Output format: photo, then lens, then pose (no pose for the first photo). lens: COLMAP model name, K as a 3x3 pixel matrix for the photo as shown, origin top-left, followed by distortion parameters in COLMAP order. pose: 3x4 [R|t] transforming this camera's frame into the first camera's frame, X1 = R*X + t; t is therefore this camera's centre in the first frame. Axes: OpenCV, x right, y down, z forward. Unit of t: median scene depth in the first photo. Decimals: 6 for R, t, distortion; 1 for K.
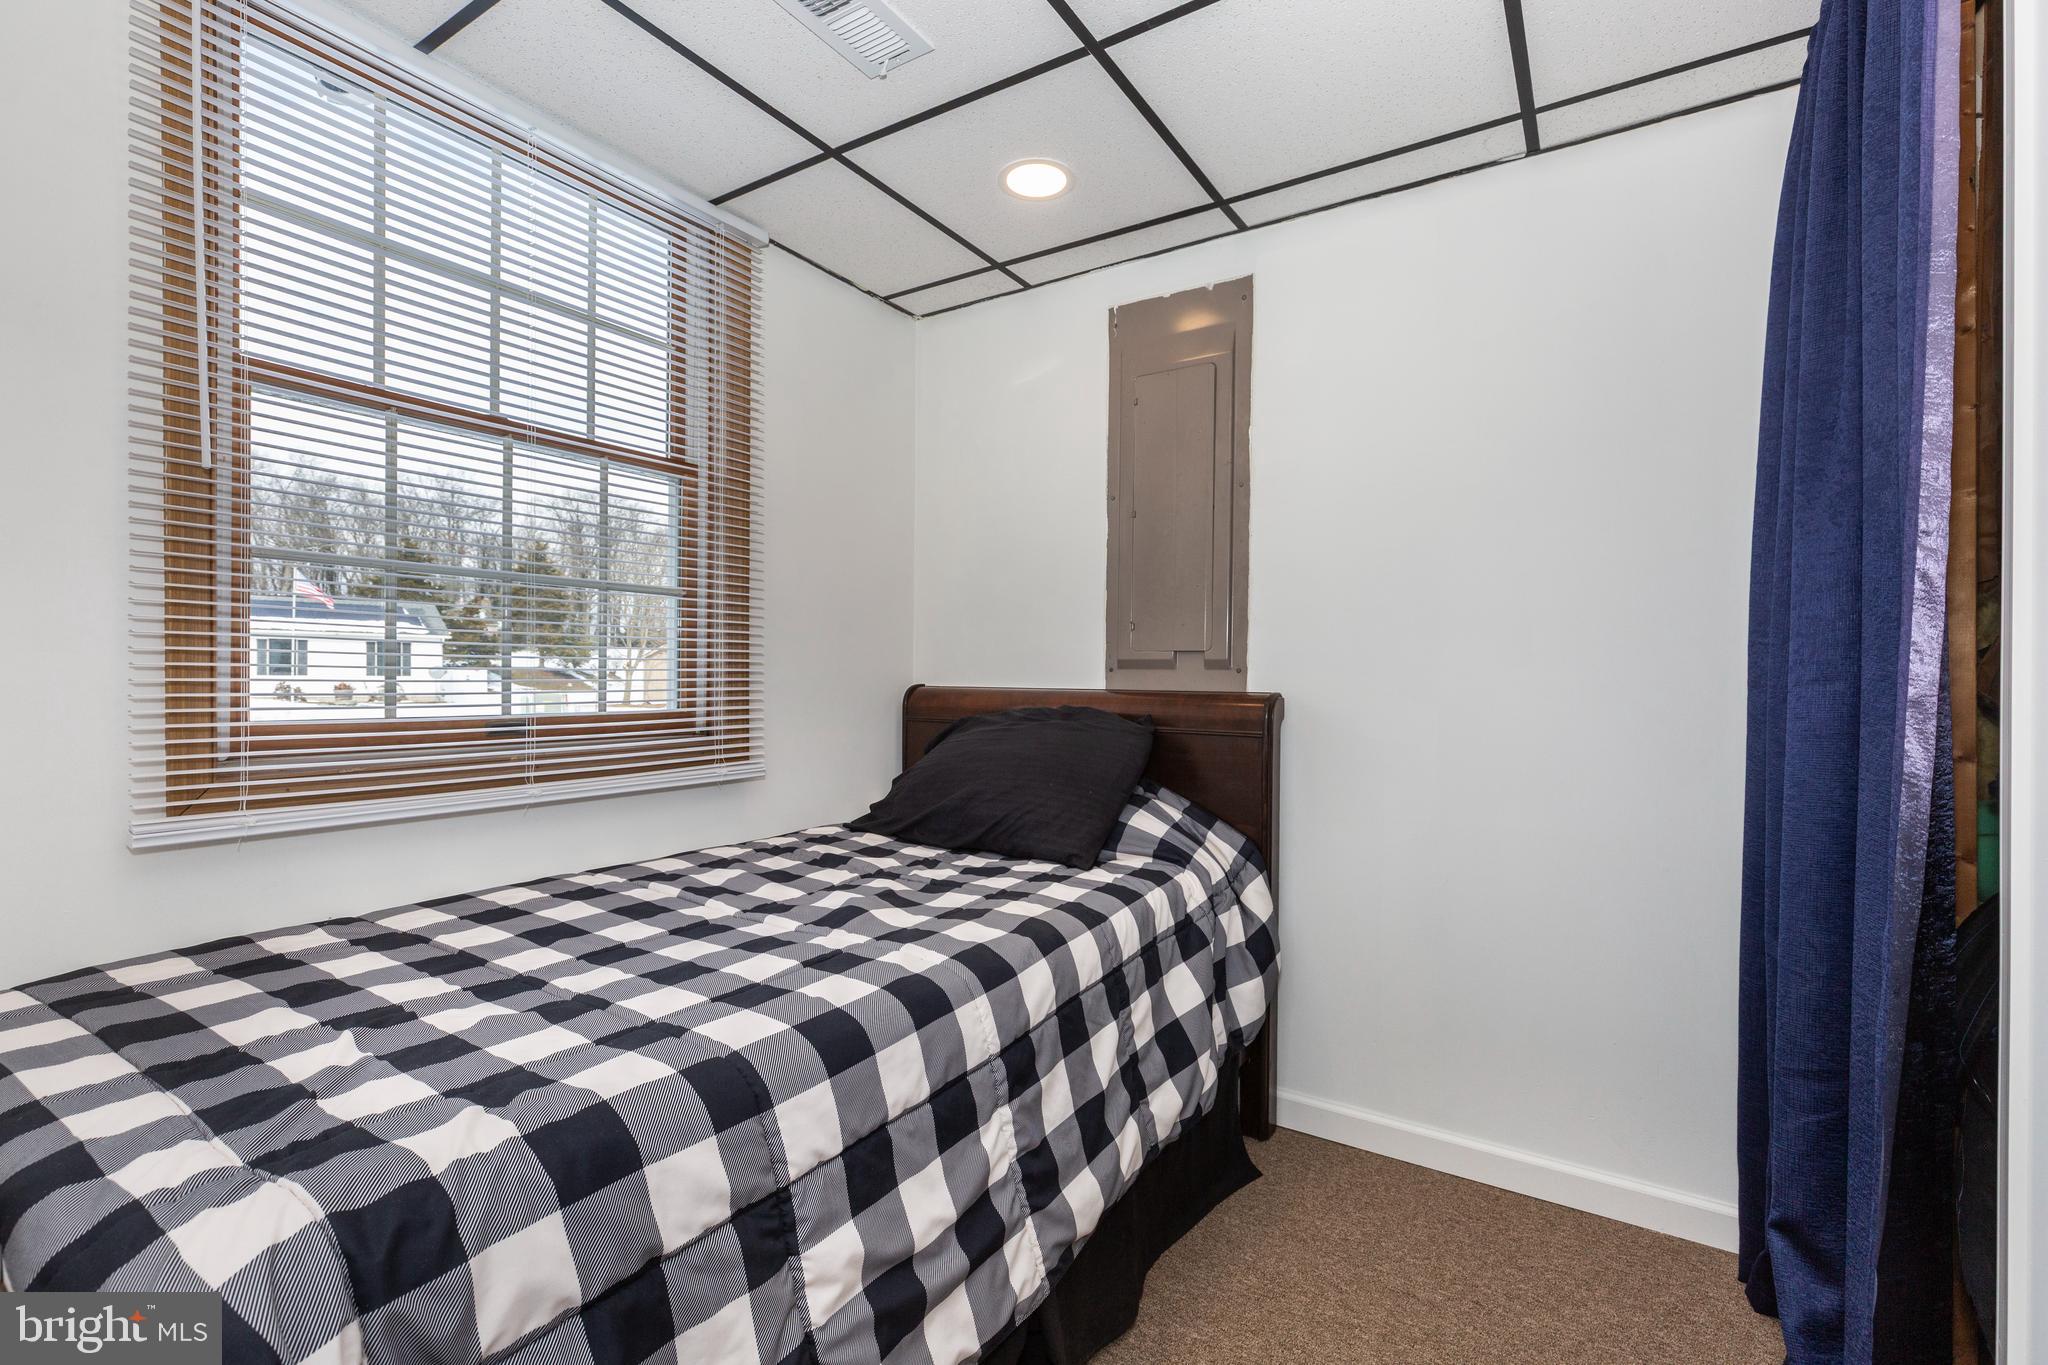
lens RADIAL K [[937.8, 0, 1015.0], [0, 937.8, 685.3], [0, 0, 1]] dist [0.004236, -0.002718]
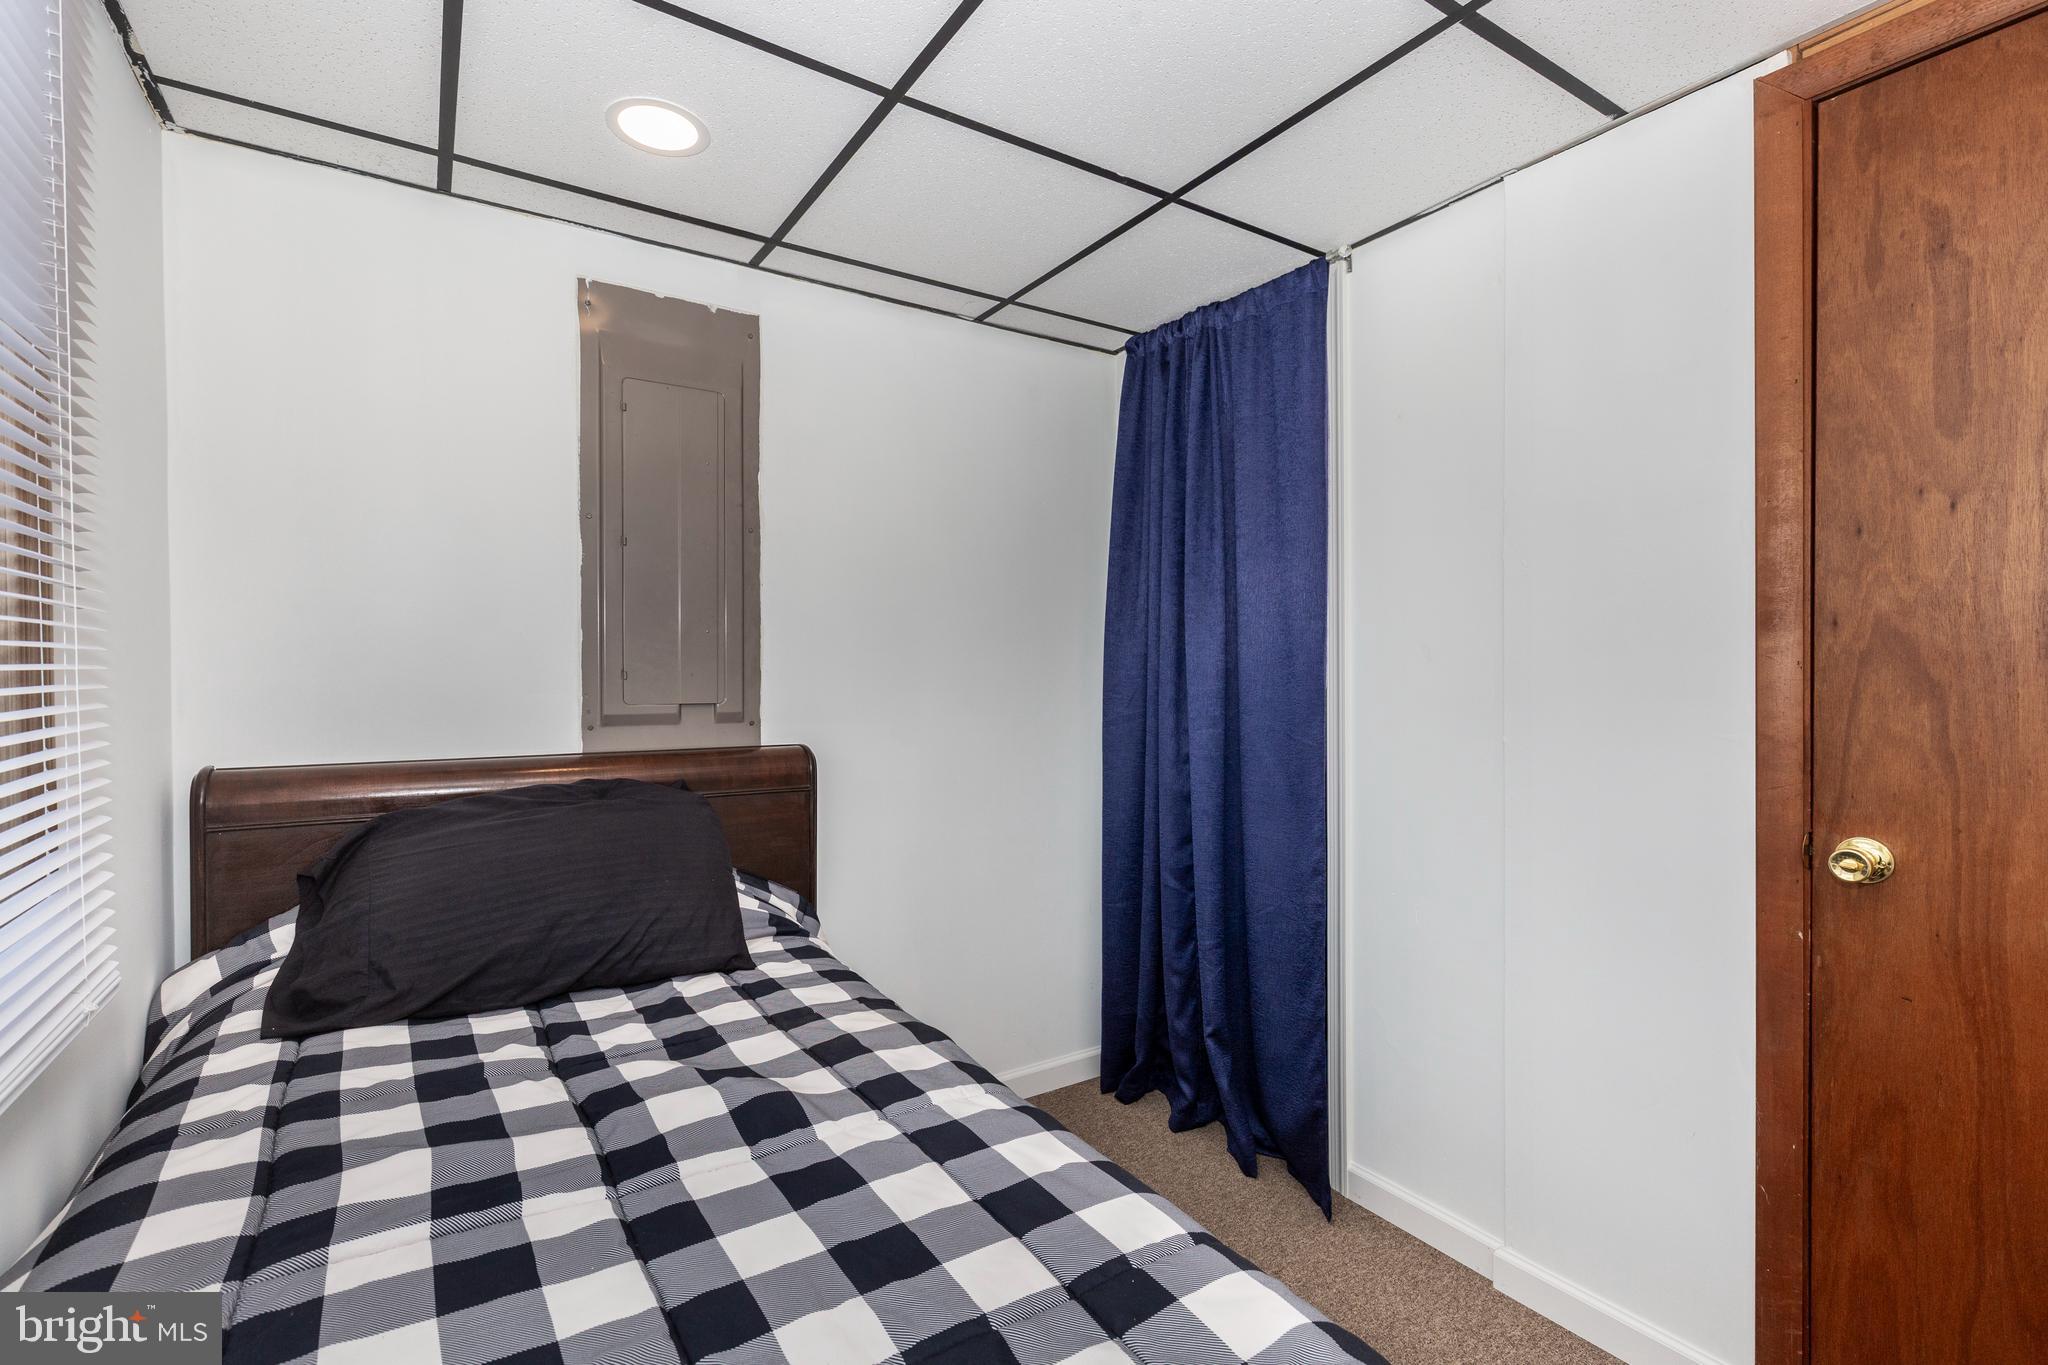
lens RADIAL K [[937.8, 0, 1021.3], [0, 937.8, 676.5], [0, 0, 1]] dist [0.004236, -0.002718]
pose [[0.381248, -0.016402, 0.924327, -0.547079], [0.010198, 0.999856, 0.013536, -0.073906], [-0.924417, 0.004266, 0.381360, 0.377546]]
